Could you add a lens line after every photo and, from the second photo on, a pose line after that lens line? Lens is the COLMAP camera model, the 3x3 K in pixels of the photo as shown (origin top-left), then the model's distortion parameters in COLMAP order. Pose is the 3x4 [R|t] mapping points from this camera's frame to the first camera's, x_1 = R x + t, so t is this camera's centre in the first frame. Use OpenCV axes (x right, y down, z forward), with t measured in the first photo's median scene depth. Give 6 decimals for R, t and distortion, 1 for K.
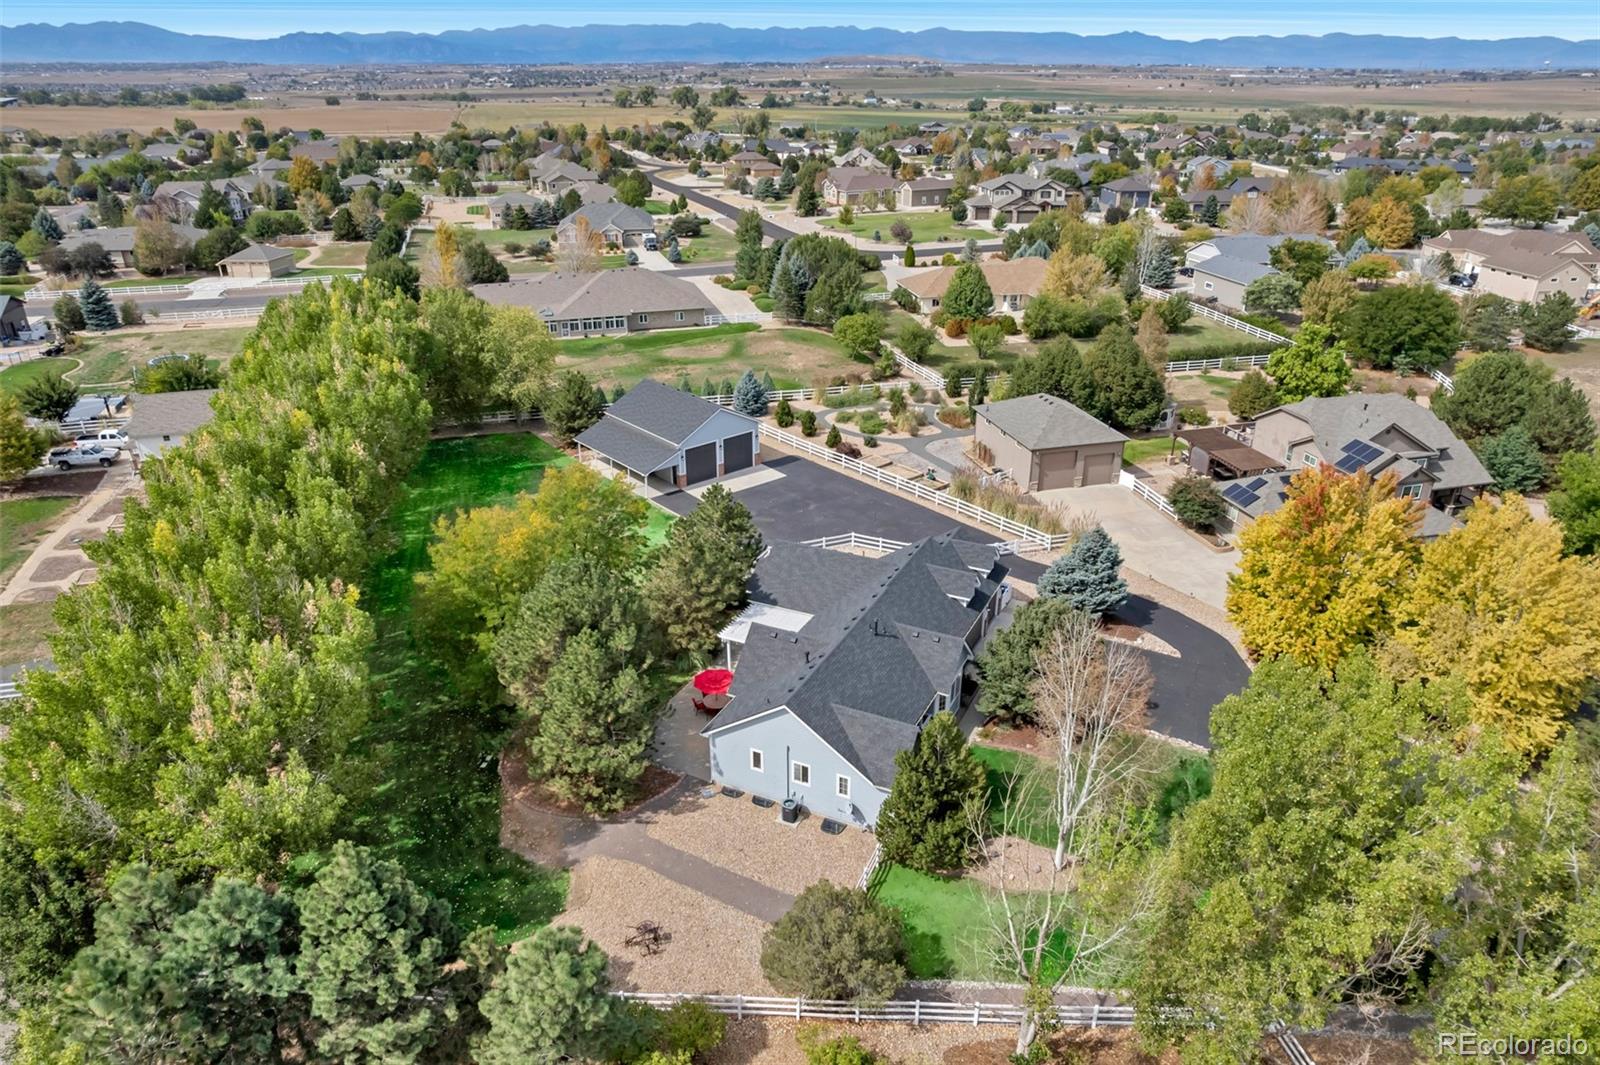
lens RADIAL K [[1026.4, 0, 800.0], [0, 1026.4, 532.5], [0, 0, 1]] dist [-0.077837, 0.064816]
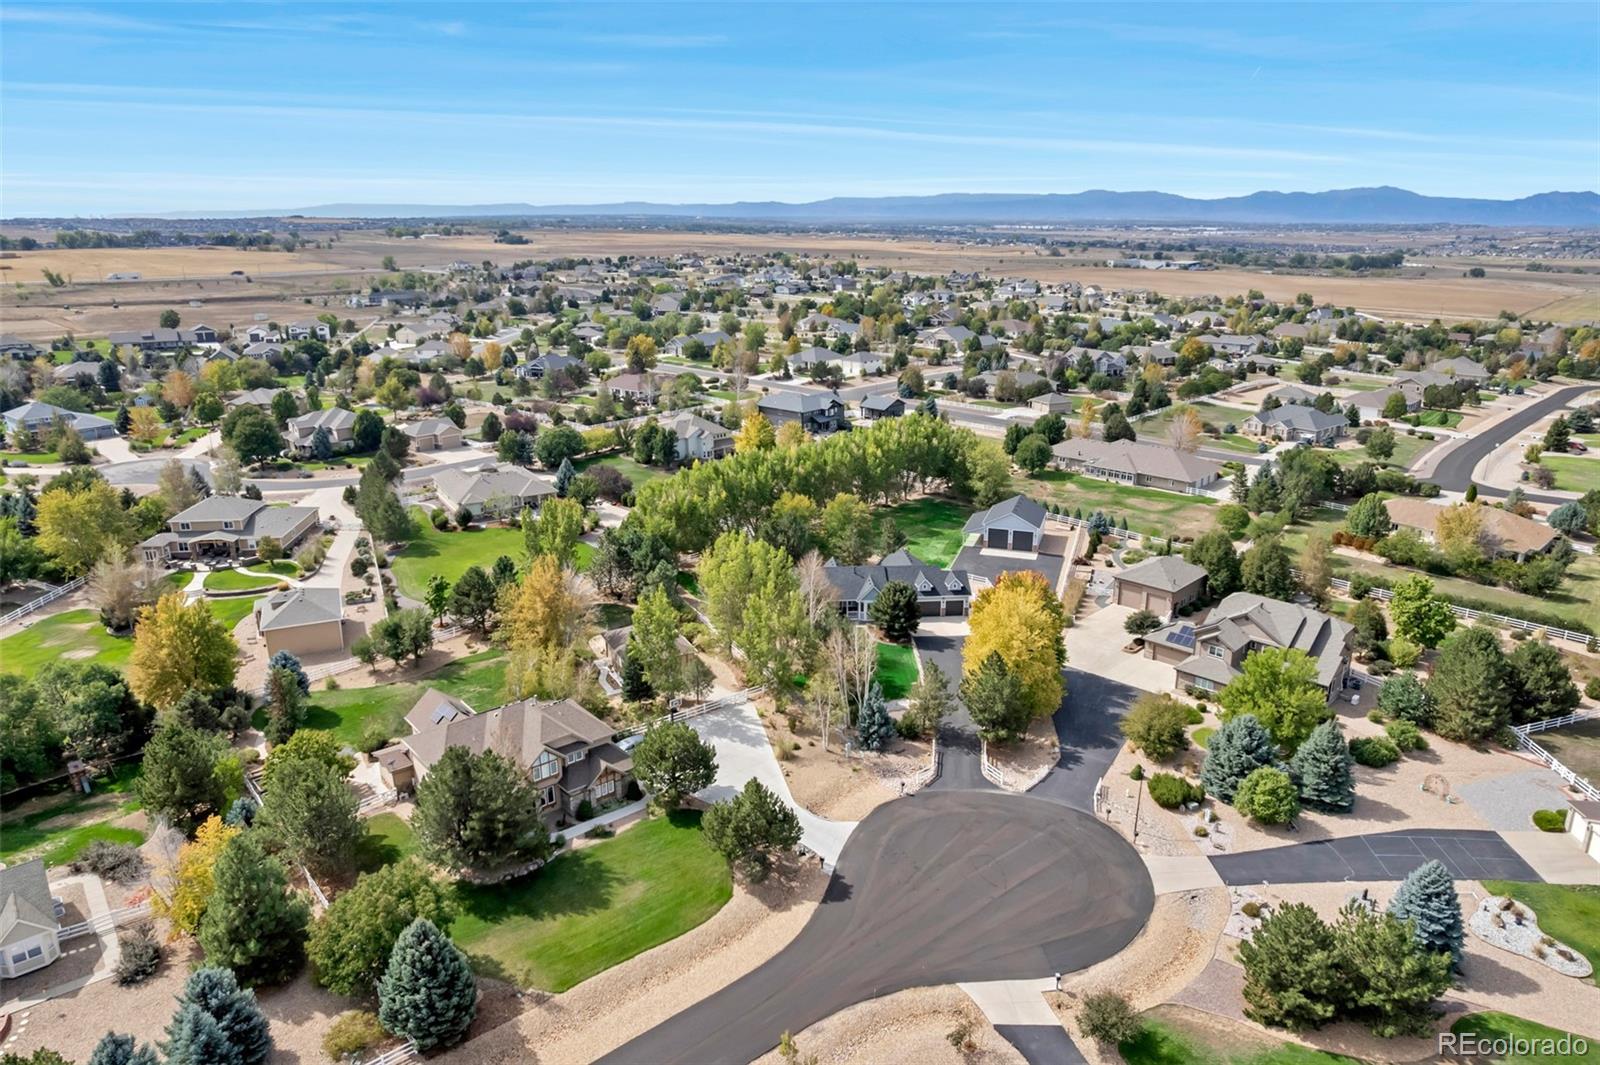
lens RADIAL K [[1026.4, 0, 800.0], [0, 1026.4, 532.5], [0, 0, 1]] dist [-0.077837, 0.064816]
pose [[0.498739, 0.254753, -0.828469, 0.876478], [-0.364789, 0.928749, 0.065986, -0.047008], [0.786249, 0.269307, 0.556135, -0.232204]]
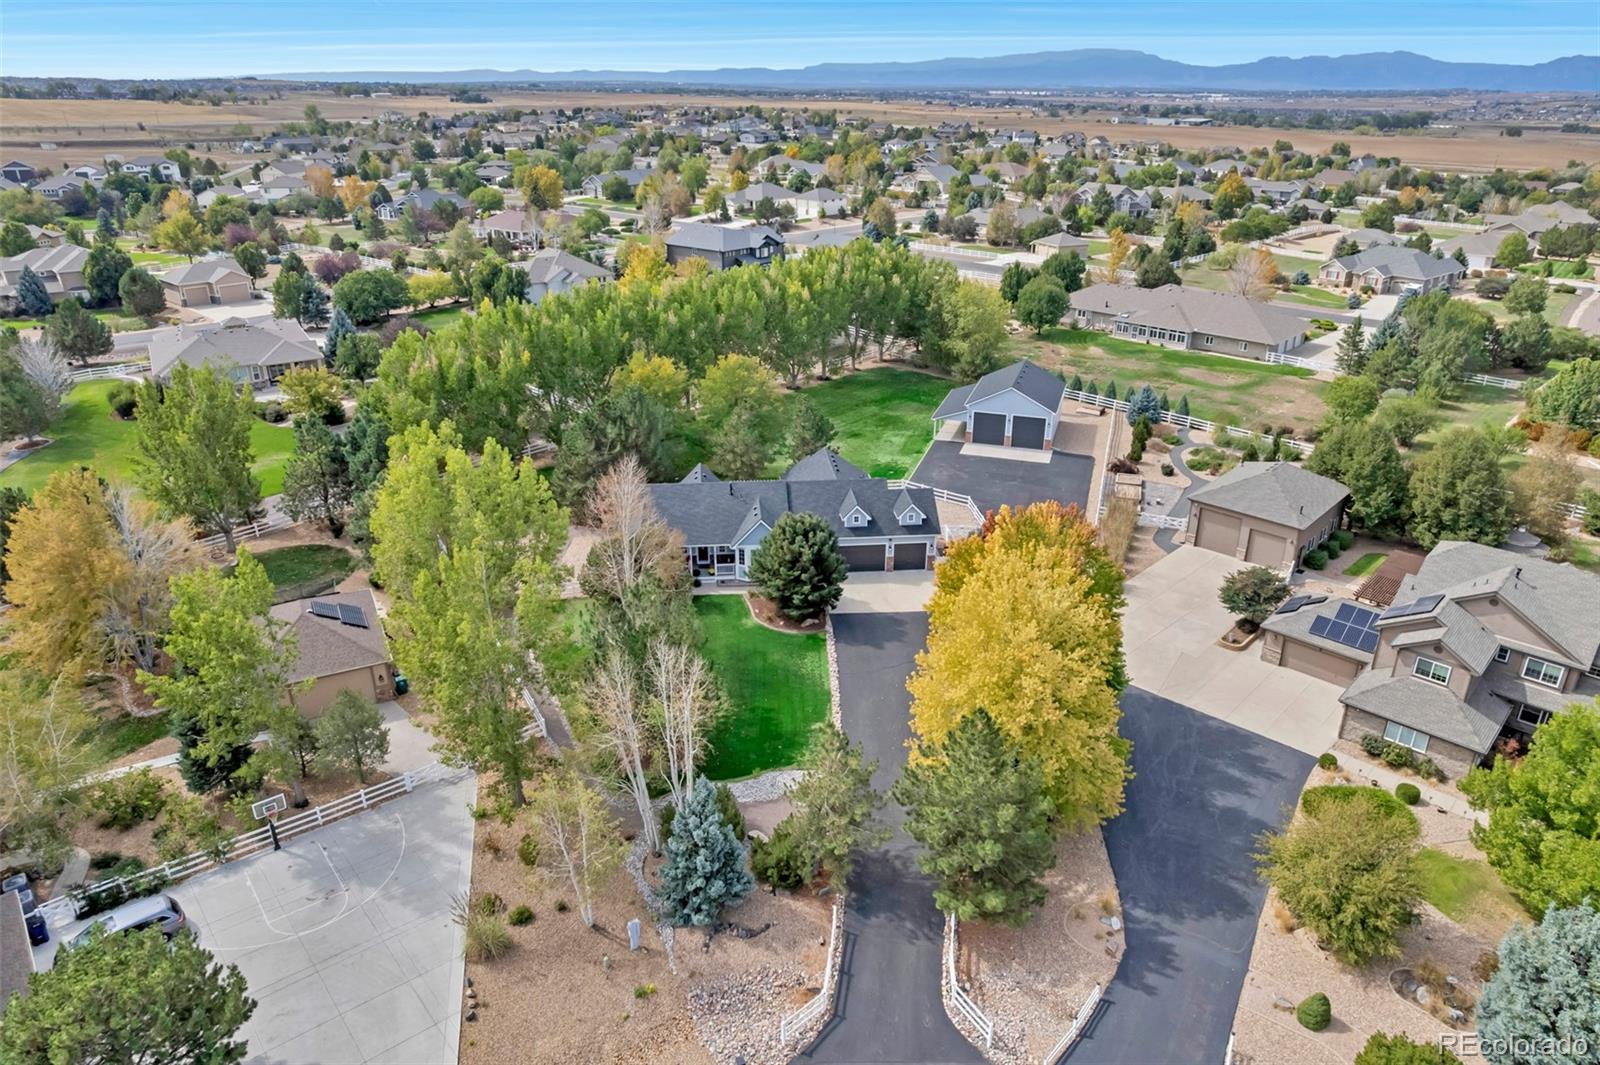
lens RADIAL K [[1026.4, 0, 800.0], [0, 1026.4, 532.5], [0, 0, 1]] dist [-0.077837, 0.064816]
pose [[0.508335, 0.347334, -0.788006, 0.526237], [-0.364976, 0.915702, 0.168177, -0.052094], [0.779992, 0.202113, 0.592252, 0.102291]]
